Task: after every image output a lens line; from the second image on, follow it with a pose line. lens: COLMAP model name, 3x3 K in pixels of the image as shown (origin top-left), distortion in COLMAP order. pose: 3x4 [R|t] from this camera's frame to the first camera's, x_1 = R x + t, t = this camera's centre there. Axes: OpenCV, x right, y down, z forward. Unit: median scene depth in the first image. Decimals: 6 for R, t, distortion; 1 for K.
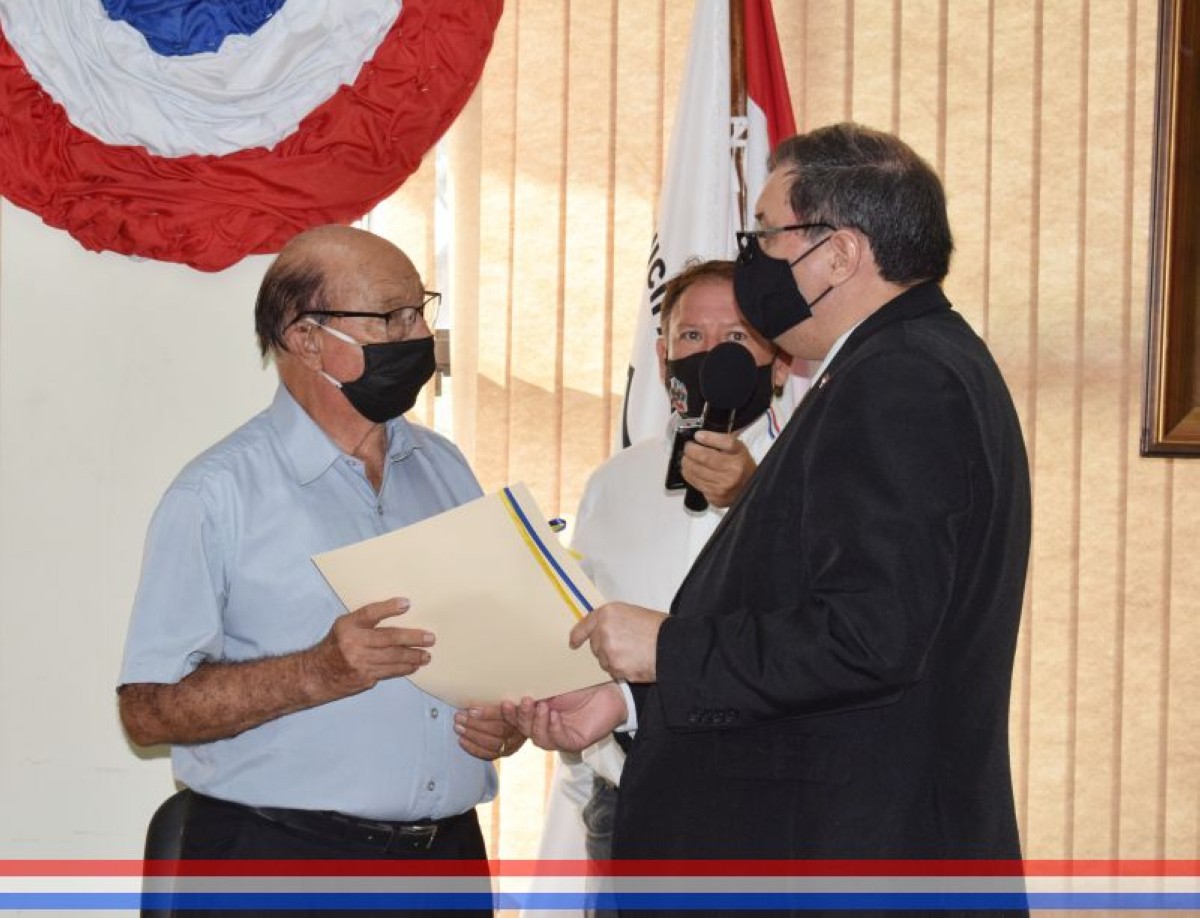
lens RADIAL K [[3063.5, 0, 548.5], [0, 3063.5, 493.5], [0, 0, 1]] dist [-0.040656, 0.000000]
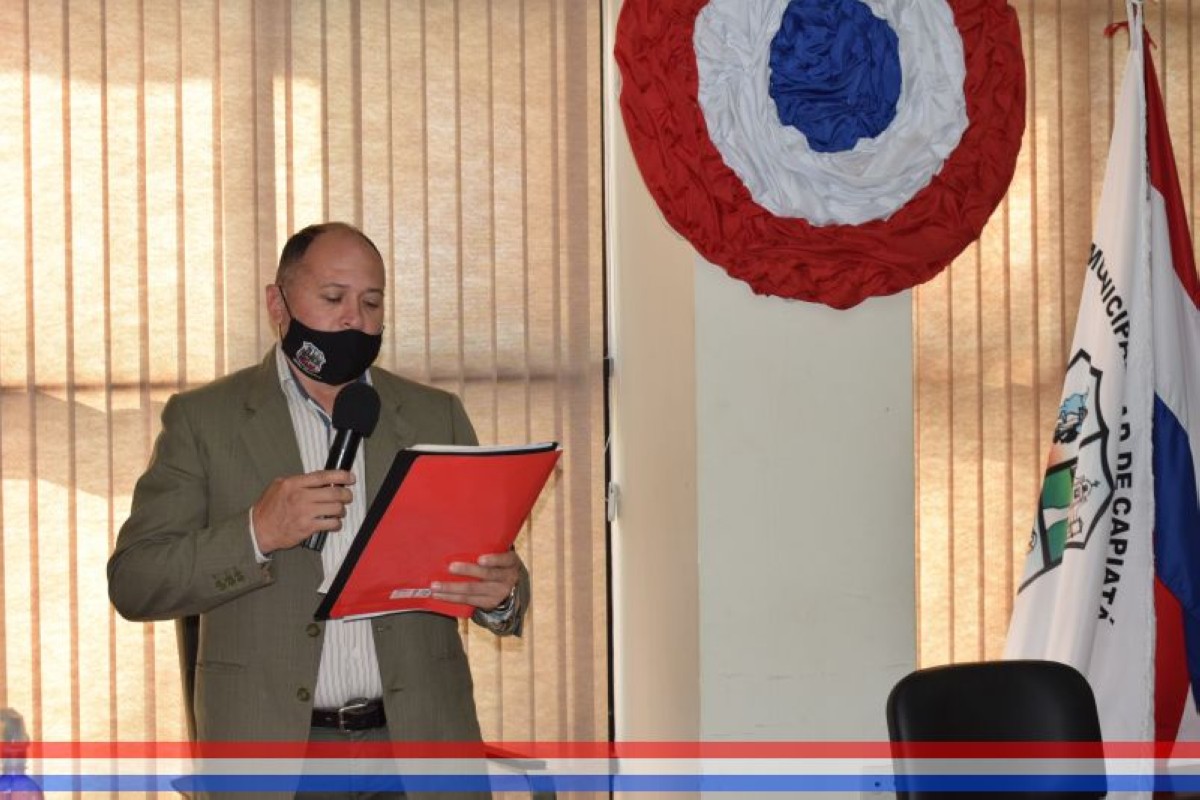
lens RADIAL K [[2092.4, 0, 607.7], [0, 2092.4, 393.4], [0, 0, 1]] dist [0.011346, 0.000000]
pose [[0.923753, -0.028560, 0.381921, -0.523152], [0.042309, 0.998722, -0.027648, -0.011261], [-0.380644, 0.041699, 0.923781, 0.152755]]
